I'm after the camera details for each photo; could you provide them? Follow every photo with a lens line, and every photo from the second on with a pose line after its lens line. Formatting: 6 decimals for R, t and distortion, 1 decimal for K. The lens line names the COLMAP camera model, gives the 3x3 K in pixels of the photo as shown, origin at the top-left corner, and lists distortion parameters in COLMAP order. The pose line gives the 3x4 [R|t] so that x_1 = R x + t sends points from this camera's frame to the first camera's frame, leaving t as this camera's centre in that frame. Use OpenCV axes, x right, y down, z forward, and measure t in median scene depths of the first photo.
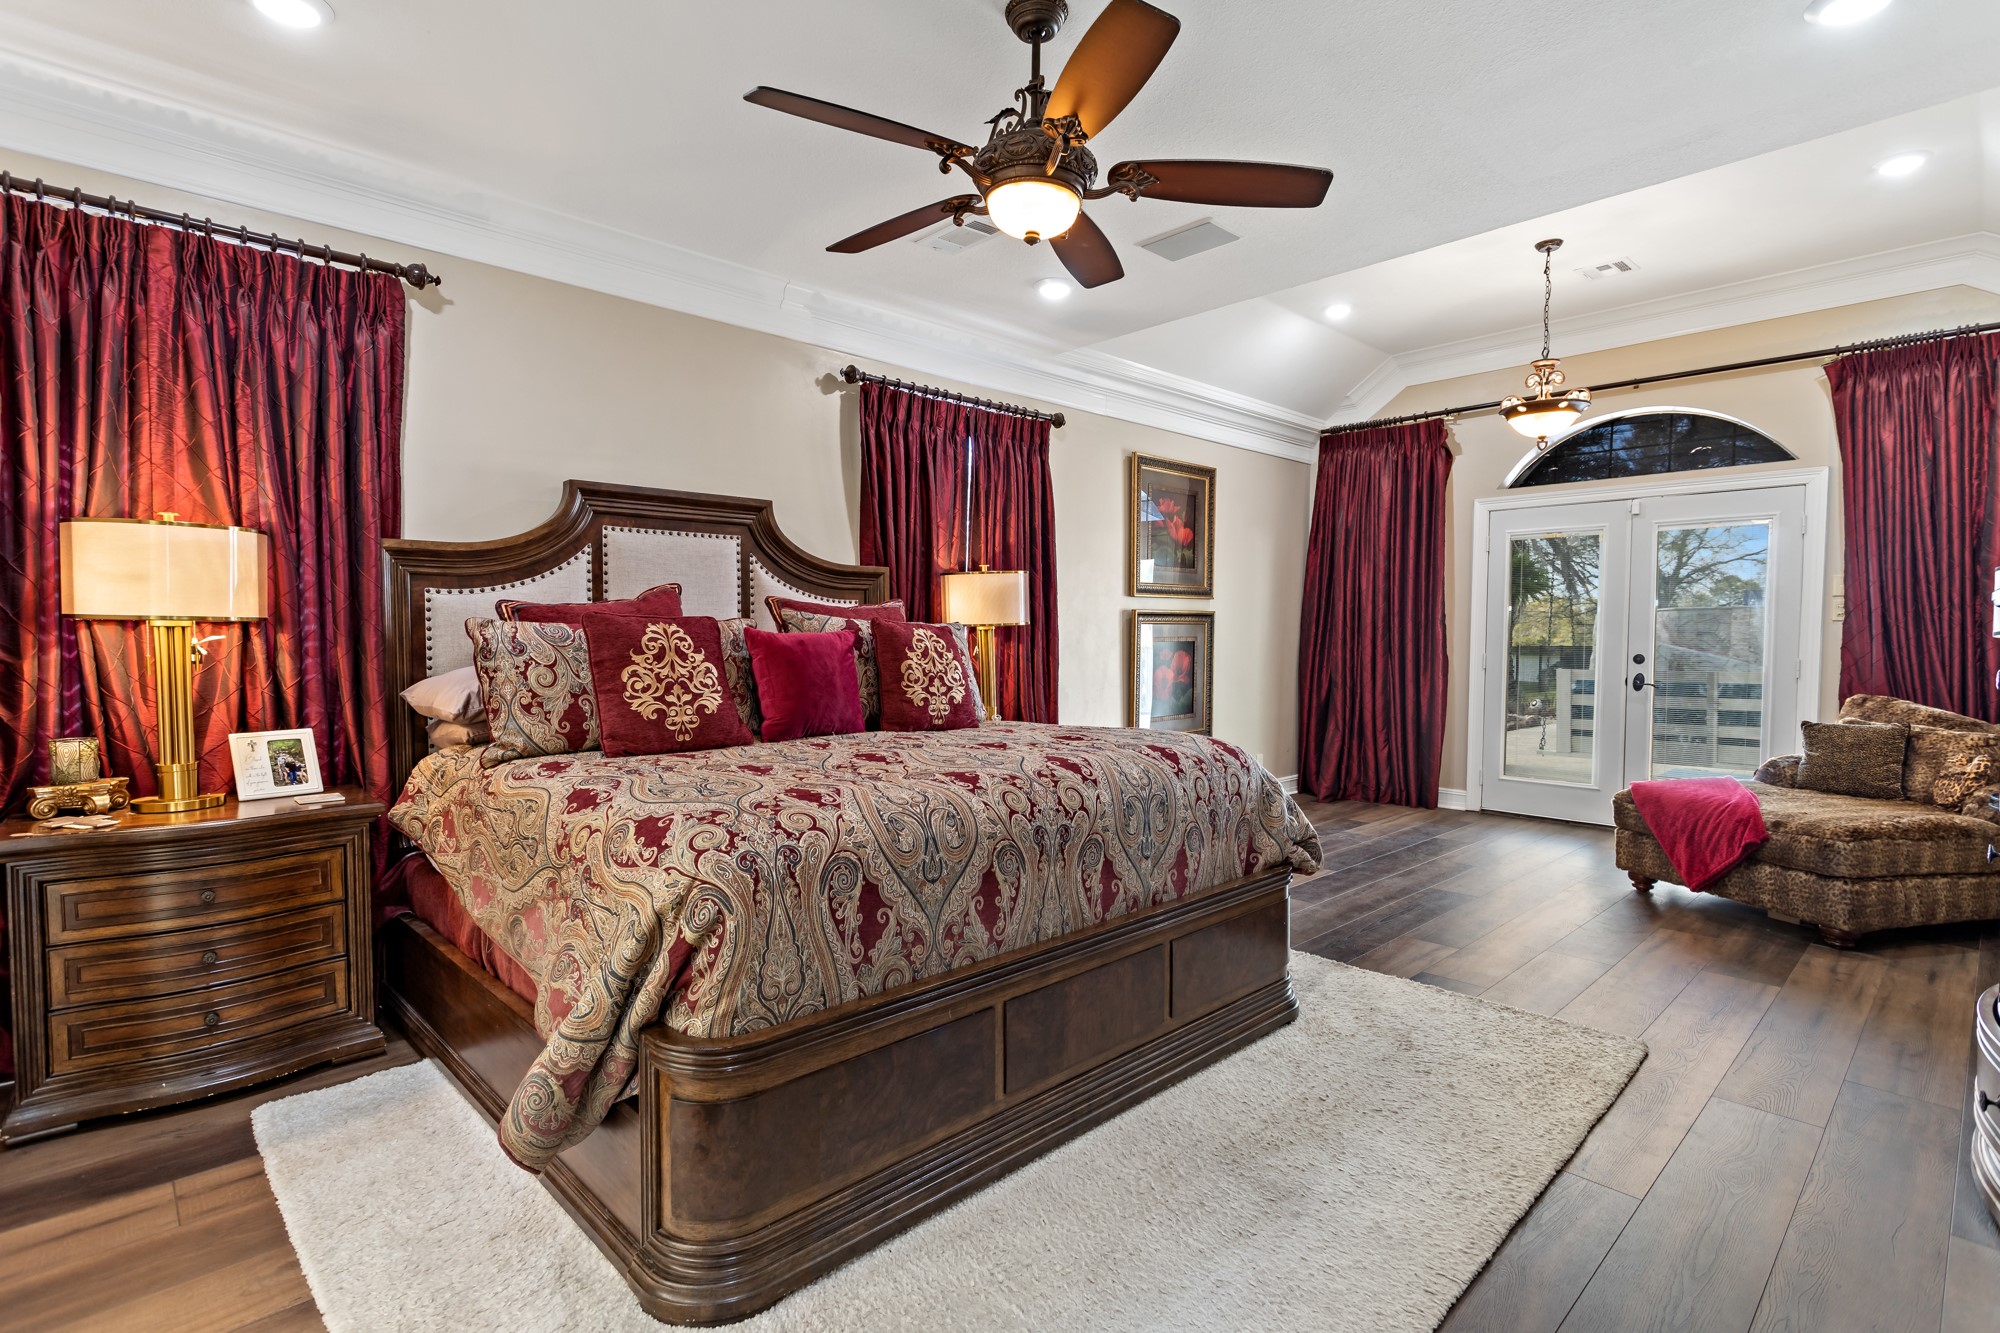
lens RADIAL K [[967.9, 0, 991.9], [0, 967.9, 663.2], [0, 0, 1]] dist [0.003406, -0.000718]
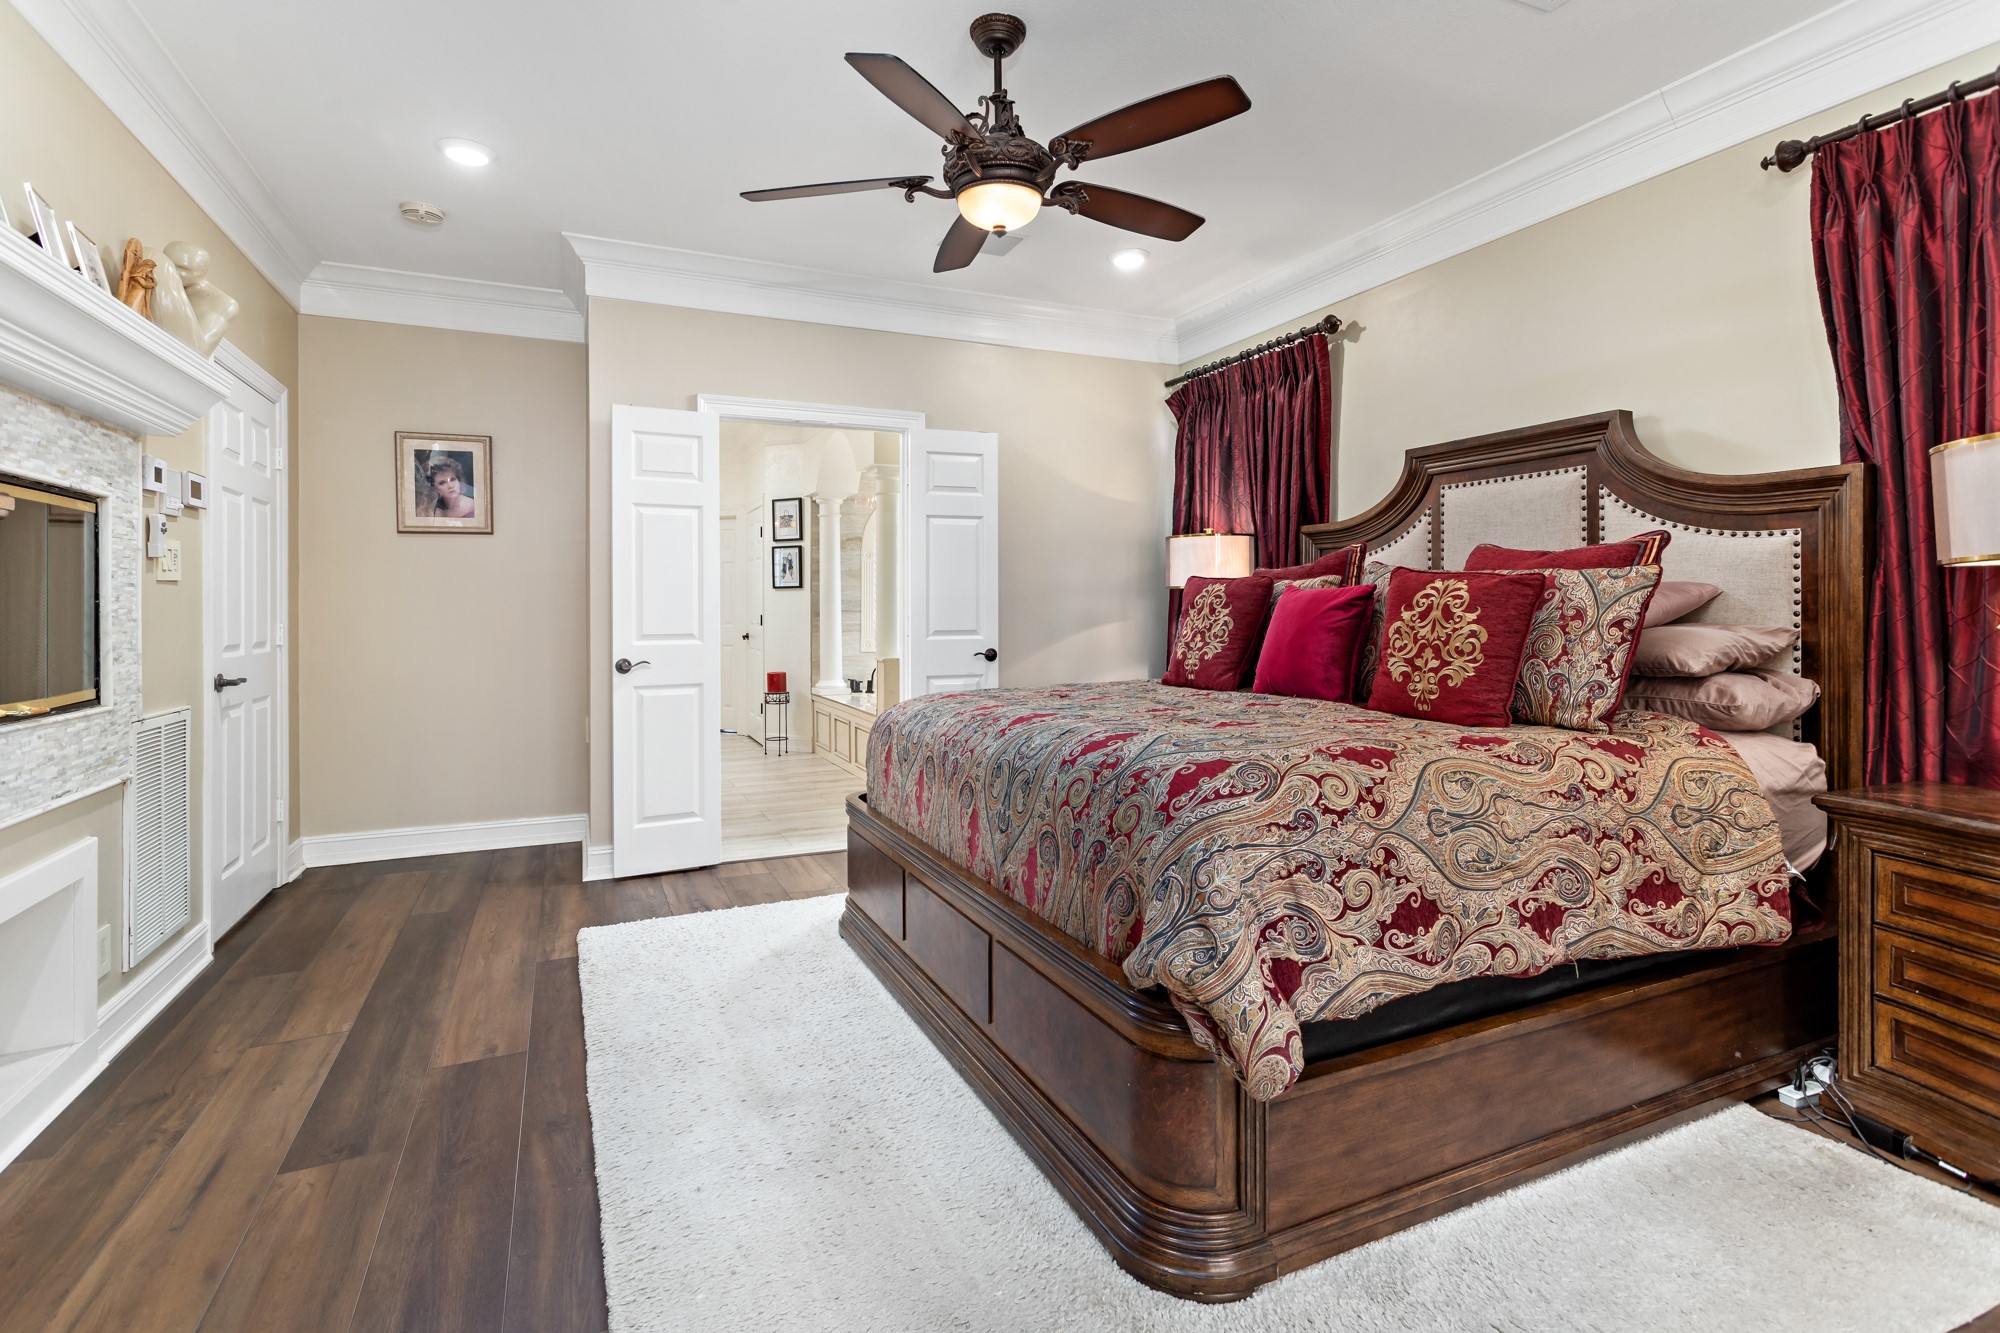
lens RADIAL K [[967.9, 0, 997.3], [0, 967.9, 604.4], [0, 0, 1]] dist [0.003406, -0.000718]
pose [[-0.327431, -0.003772, -0.944867, 0.716542], [-0.029540, 0.999544, 0.006247, -0.011337], [0.944413, 0.029956, -0.327393, 0.914558]]
